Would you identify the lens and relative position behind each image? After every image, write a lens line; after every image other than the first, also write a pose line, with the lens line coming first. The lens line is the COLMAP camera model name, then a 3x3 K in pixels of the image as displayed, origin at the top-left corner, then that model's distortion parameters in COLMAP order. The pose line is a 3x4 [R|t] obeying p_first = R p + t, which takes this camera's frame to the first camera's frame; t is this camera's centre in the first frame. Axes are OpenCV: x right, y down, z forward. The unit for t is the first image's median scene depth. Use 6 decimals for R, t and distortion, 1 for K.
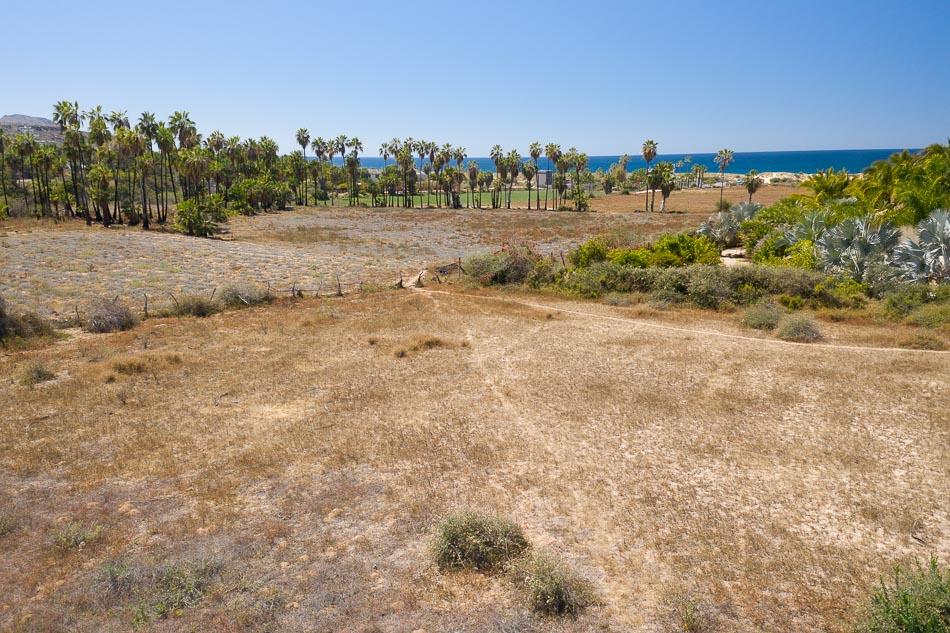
lens RADIAL K [[723.5, 0, 472.8], [0, 723.5, 327.3], [0, 0, 1]] dist [0.261799, -0.347267]
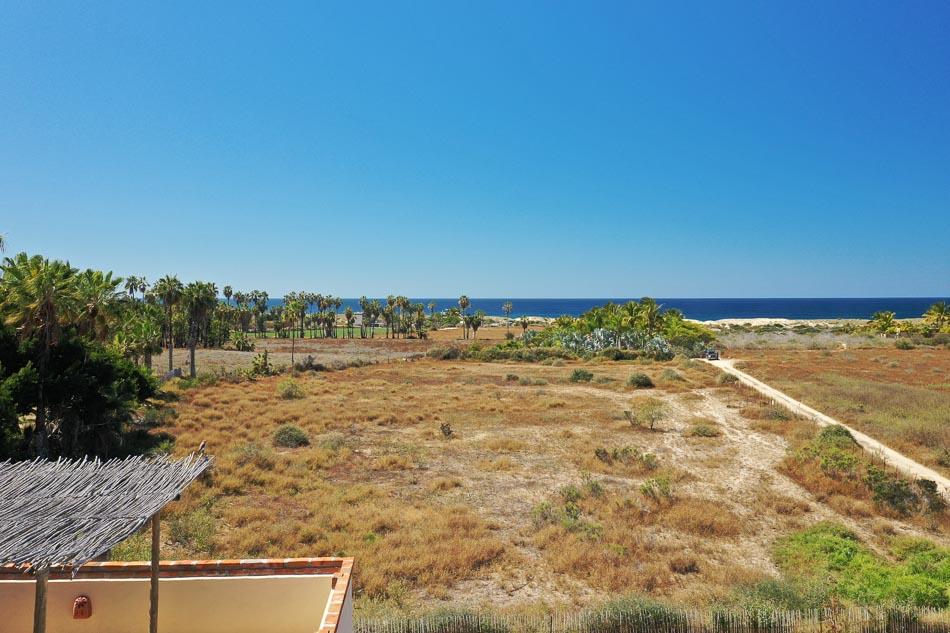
lens RADIAL K [[752.4, 0, 475.0], [0, 752.4, 316.5], [0, 0, 1]] dist [0.011244, 0.003371]
pose [[0.952290, -0.002812, 0.305183, -0.219930], [0.064691, 0.979096, -0.192838, 0.099763], [-0.298261, 0.203380, 0.932565, -0.478942]]
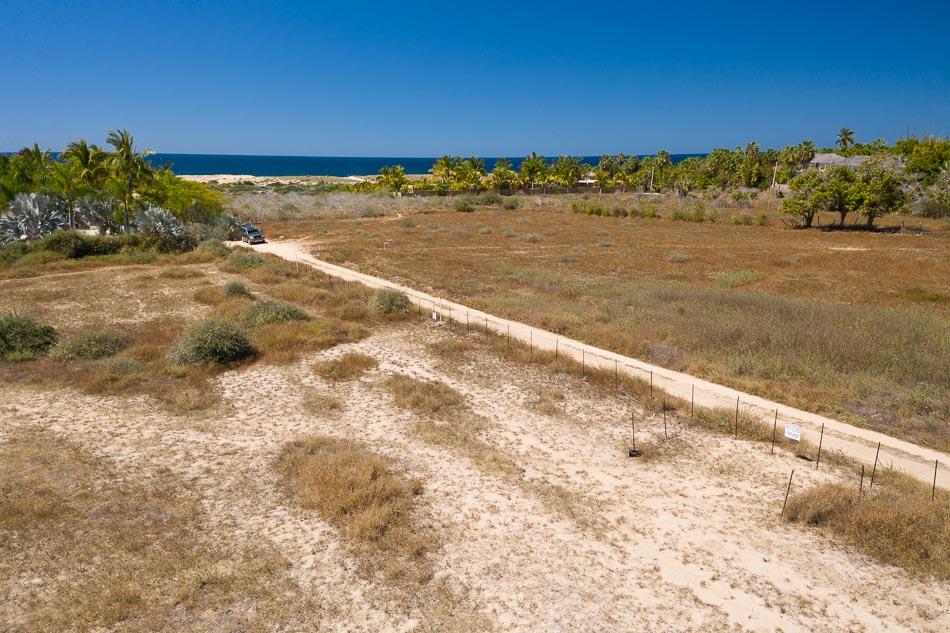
lens RADIAL K [[723.5, 0, 472.8], [0, 723.5, 327.3], [0, 0, 1]] dist [0.261799, -0.347267]
pose [[0.517538, -0.186524, 0.835083, -0.062581], [0.189716, 0.976674, 0.100575, 0.034389], [-0.834363, 0.106377, 0.540853, -0.147729]]
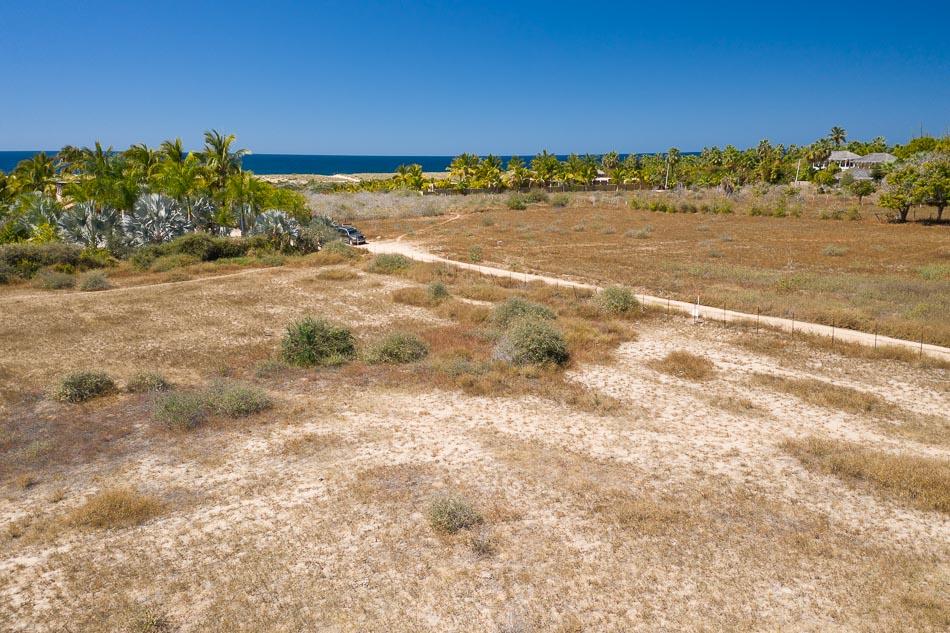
lens RADIAL K [[723.5, 0, 472.8], [0, 723.5, 327.3], [0, 0, 1]] dist [0.261799, -0.347267]
pose [[0.463330, -0.195739, 0.864298, -0.109465], [0.198444, 0.973451, 0.114078, 0.015058], [-0.863681, 0.118659, 0.489872, -0.060492]]
